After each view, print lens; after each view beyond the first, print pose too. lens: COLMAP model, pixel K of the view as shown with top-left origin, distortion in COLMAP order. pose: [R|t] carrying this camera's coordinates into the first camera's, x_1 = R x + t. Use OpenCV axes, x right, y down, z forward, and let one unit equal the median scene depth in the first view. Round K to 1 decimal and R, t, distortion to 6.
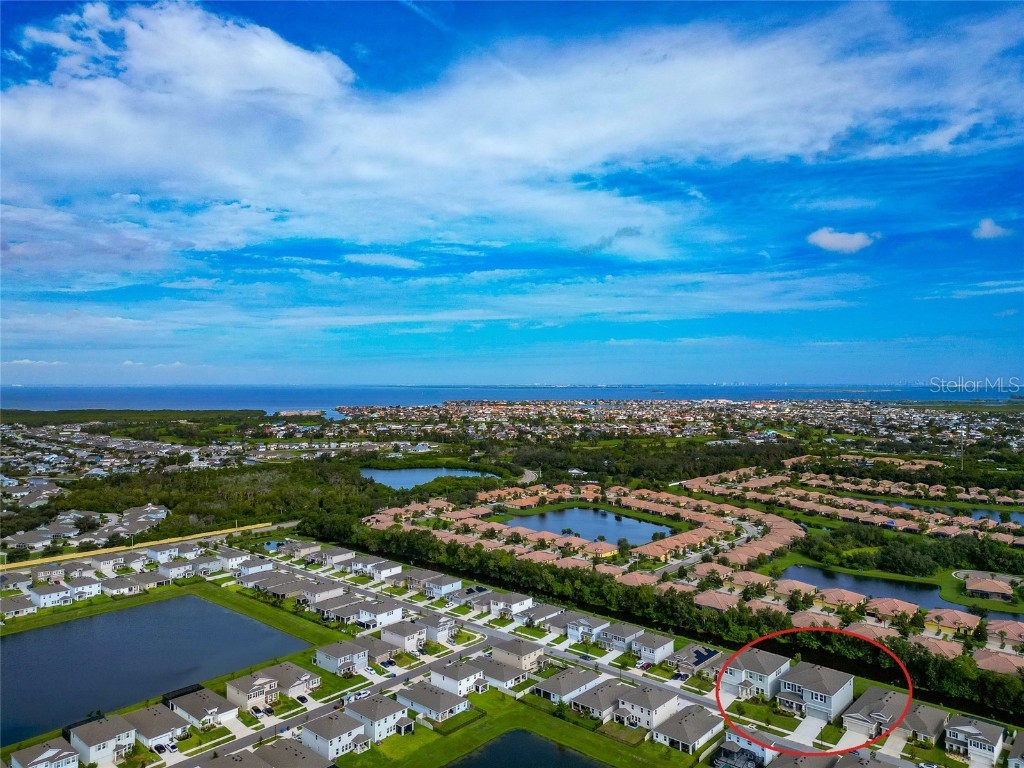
lens RADIAL K [[721.7, 0, 514.9], [0, 721.7, 370.9], [0, 0, 1]] dist [0.061631, -0.051681]
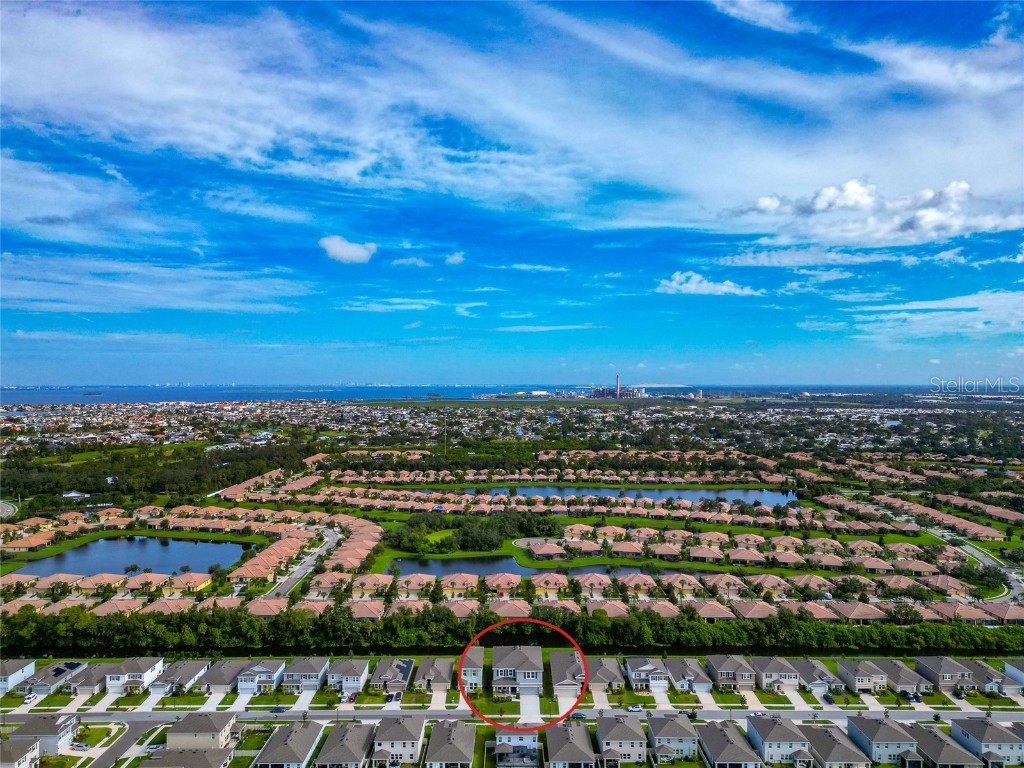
lens RADIAL K [[721.7, 0, 514.9], [0, 721.7, 370.9], [0, 0, 1]] dist [0.061631, -0.051681]
pose [[0.744985, 0.008375, 0.667028, -0.246595], [-0.008157, 0.999961, -0.003445, 0.001791], [-0.667031, -0.002874, 0.745025, 0.171751]]
